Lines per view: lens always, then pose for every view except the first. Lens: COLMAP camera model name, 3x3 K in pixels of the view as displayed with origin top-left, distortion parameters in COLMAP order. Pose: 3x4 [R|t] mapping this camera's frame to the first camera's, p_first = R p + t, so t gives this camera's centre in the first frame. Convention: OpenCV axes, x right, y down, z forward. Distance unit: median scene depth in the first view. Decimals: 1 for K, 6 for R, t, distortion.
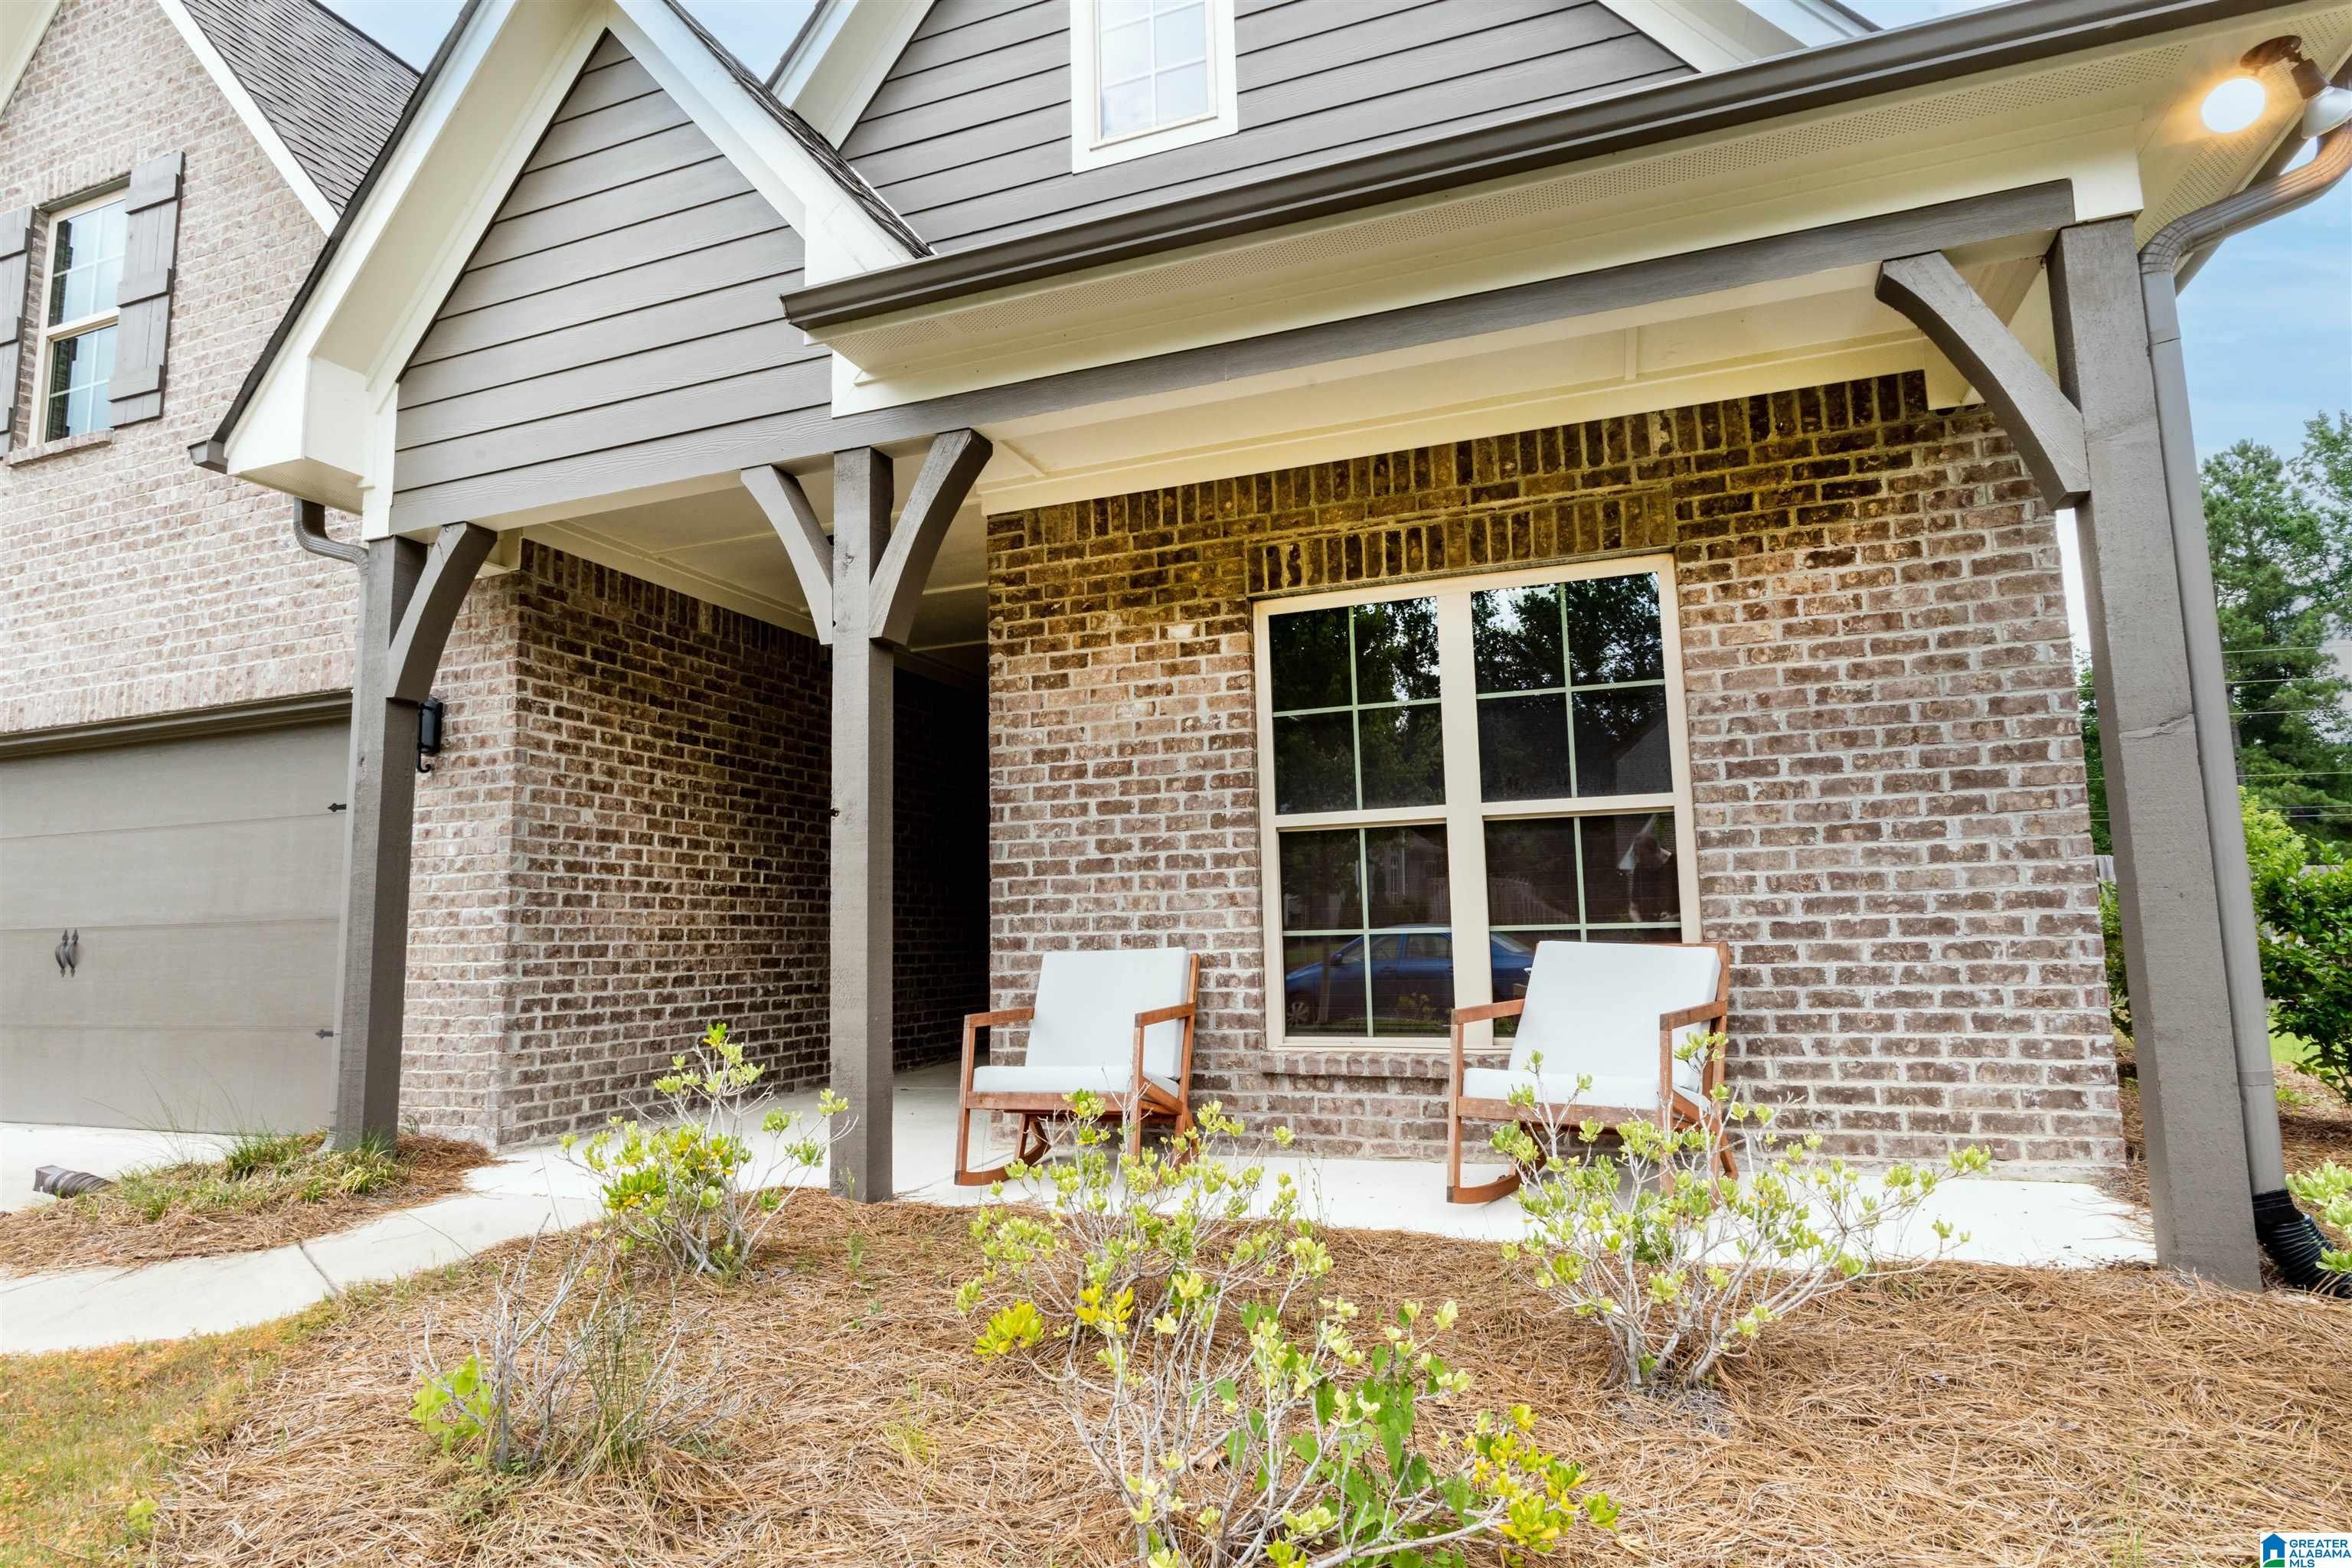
lens RADIAL K [[1327.5, 0, 1176.0], [0, 1327.5, 784.0], [0, 0, 1]] dist [-0.004305, -0.000534]
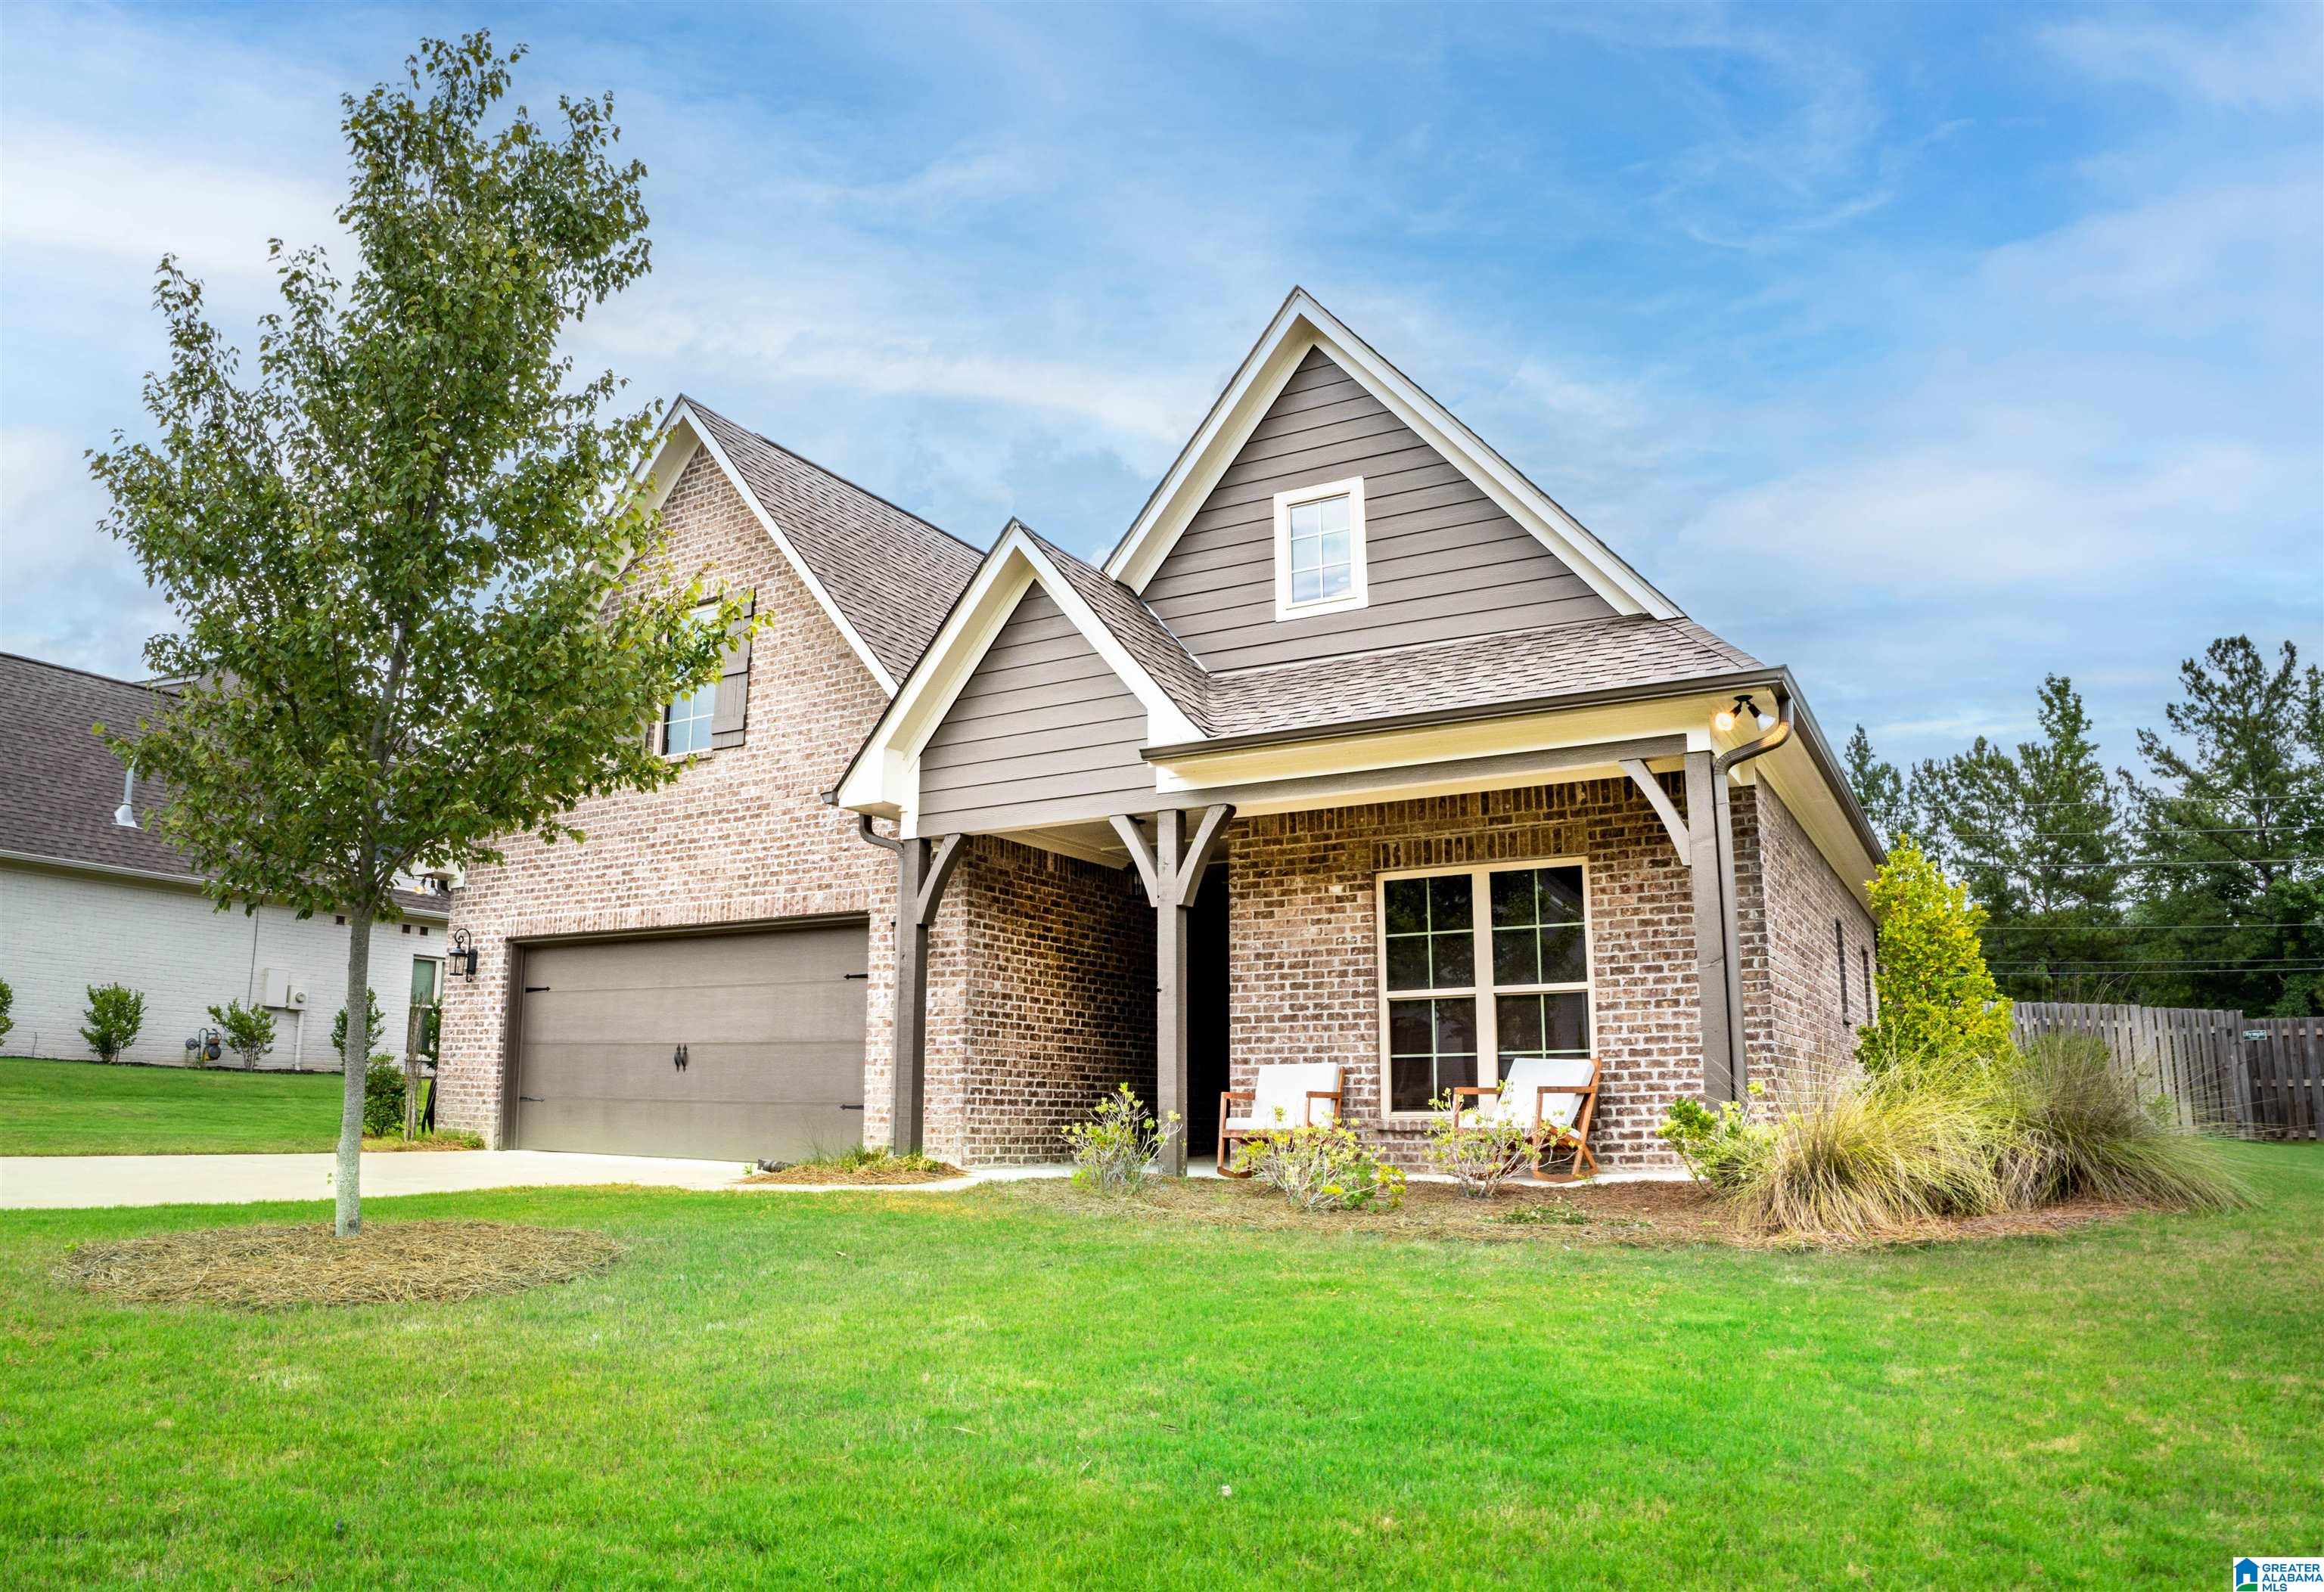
lens RADIAL K [[1538.9, 0, 1162.0], [0, 1538.9, 796.0], [0, 0, 1]] dist [-0.155305, 0.000170]
pose [[0.988308, -0.007166, -0.152305, 0.090744], [-0.005611, 0.996509, -0.083296, -0.066878], [0.152370, 0.083177, 0.984817, -1.133920]]
